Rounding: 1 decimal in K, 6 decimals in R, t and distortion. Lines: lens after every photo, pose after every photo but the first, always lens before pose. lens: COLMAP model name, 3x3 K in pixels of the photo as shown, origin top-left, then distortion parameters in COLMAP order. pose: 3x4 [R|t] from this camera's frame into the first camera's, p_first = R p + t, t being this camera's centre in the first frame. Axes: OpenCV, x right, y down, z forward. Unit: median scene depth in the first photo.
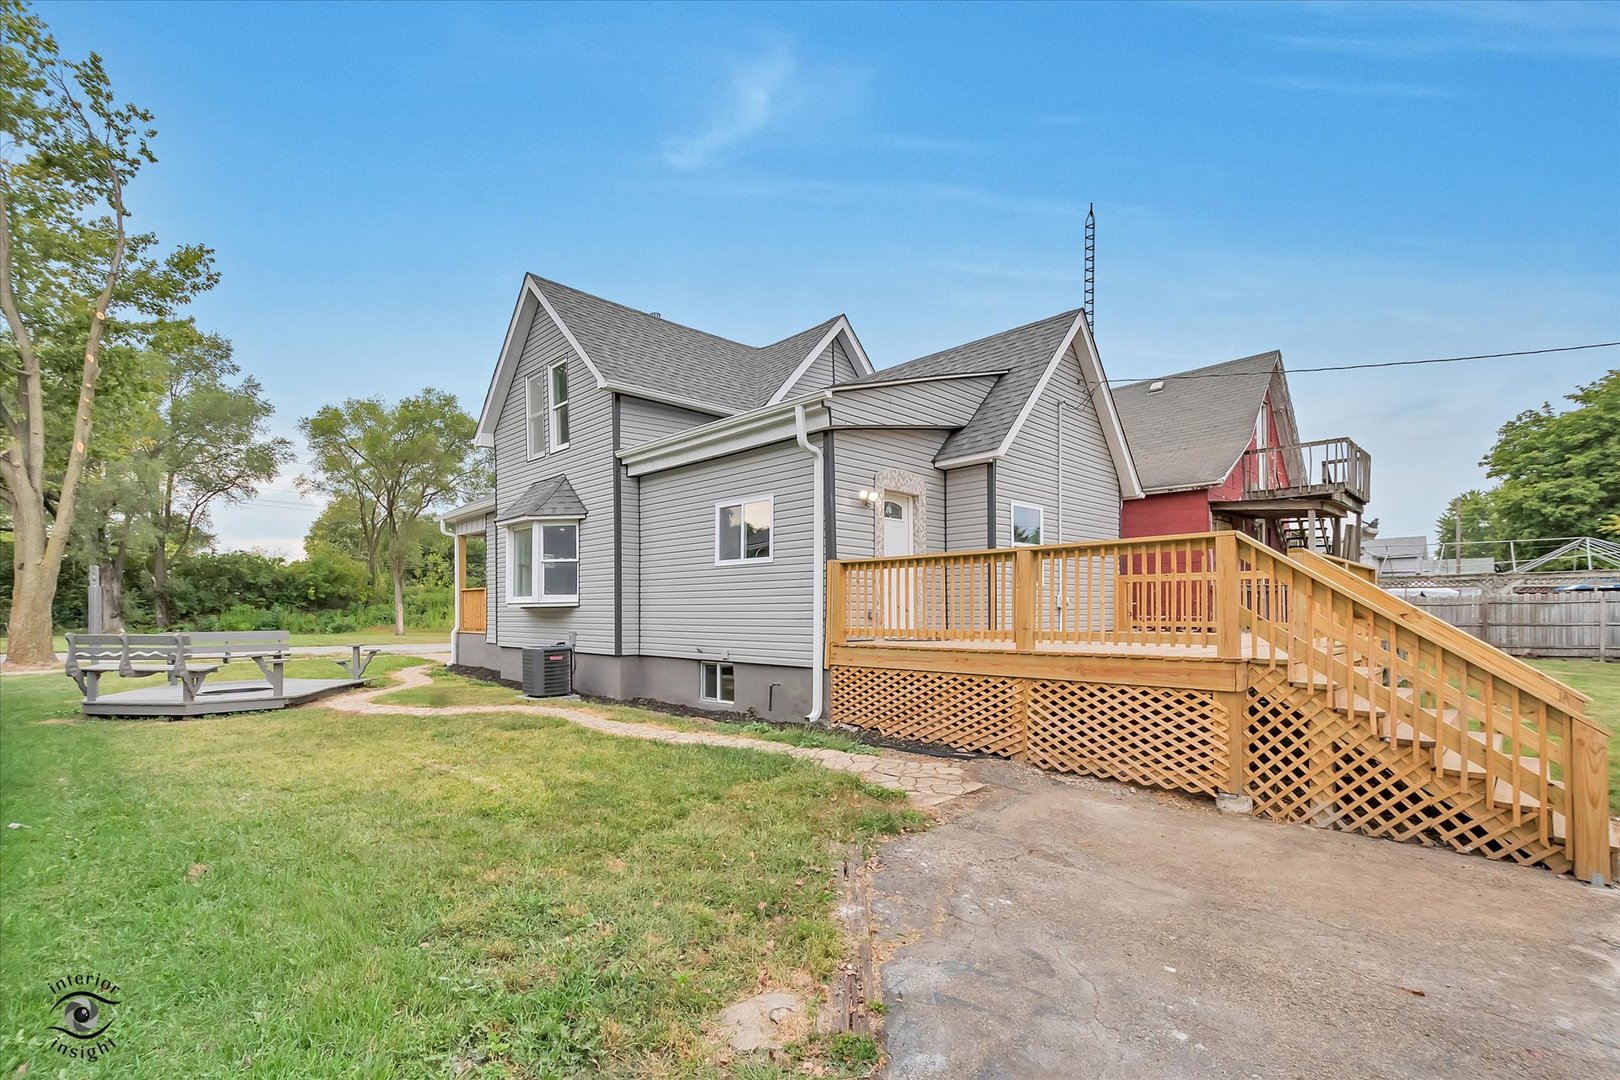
lens RADIAL K [[718.2, 0, 804.2], [0, 718.2, 587.0], [0, 0, 1]] dist [0.010596, -0.000747]
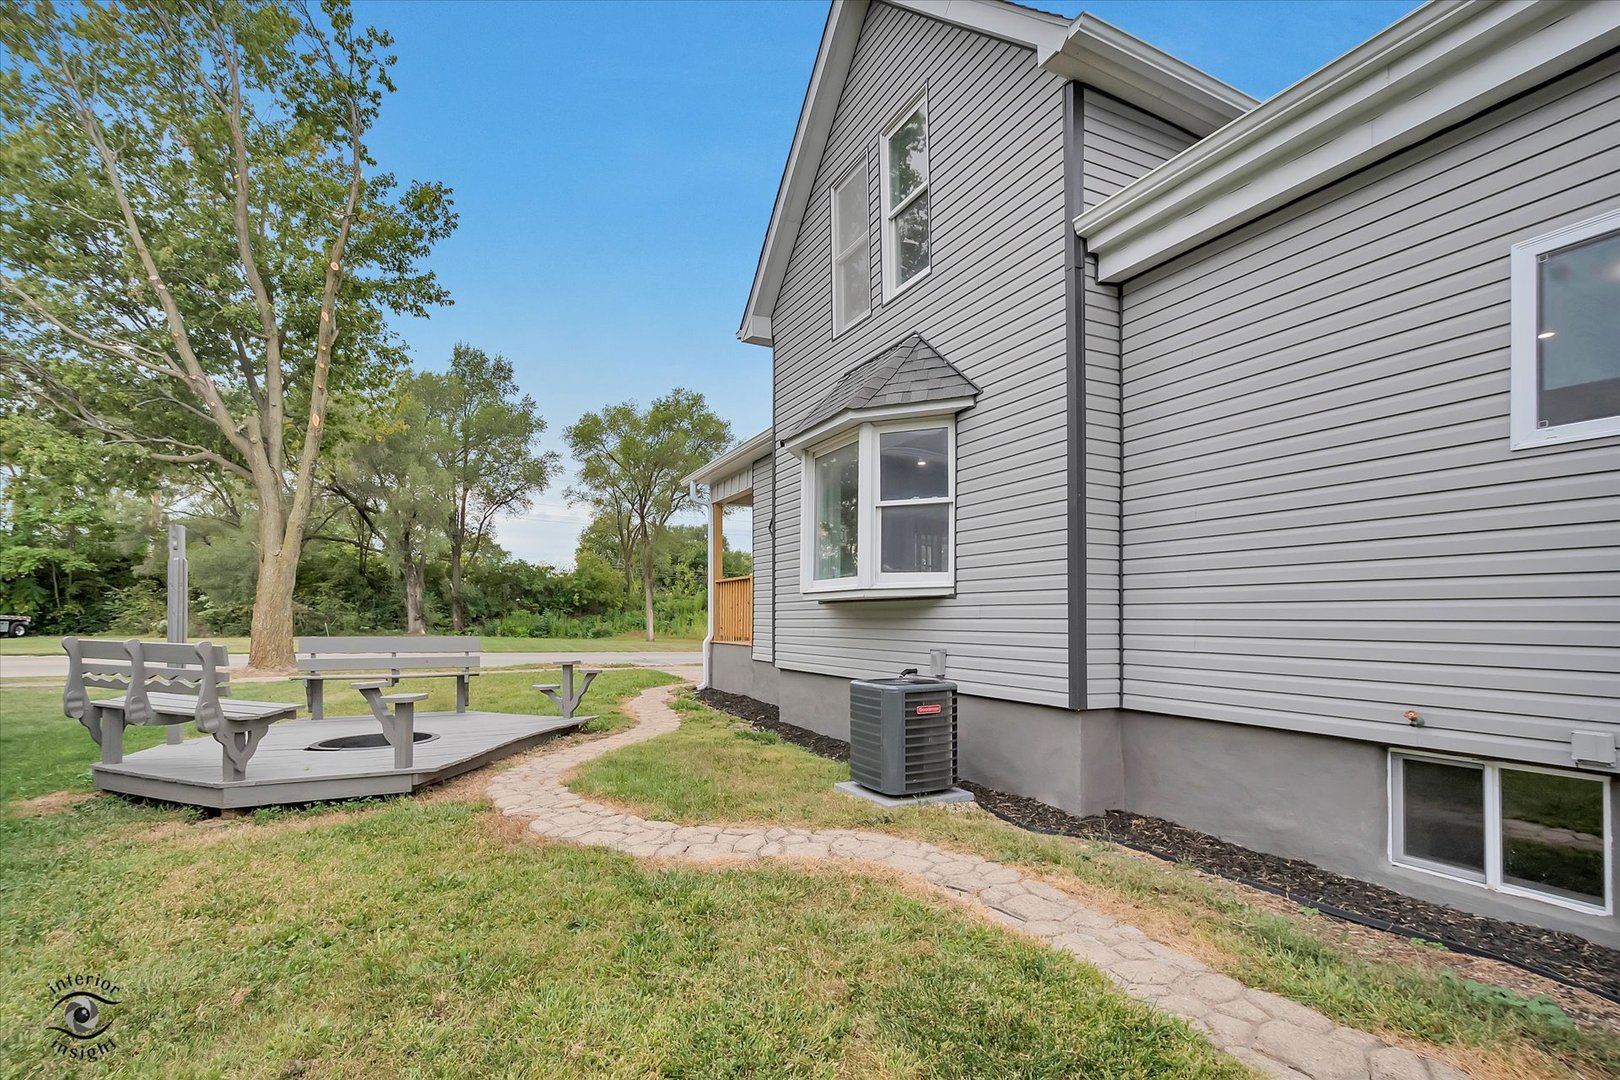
lens RADIAL K [[718.2, 0, 804.2], [0, 718.2, 587.0], [0, 0, 1]] dist [0.010596, -0.000747]
pose [[0.953711, -0.004360, -0.300693, -0.166570], [0.000068, 0.999898, -0.014284, 0.017409], [0.300725, 0.013602, 0.953614, 0.323876]]
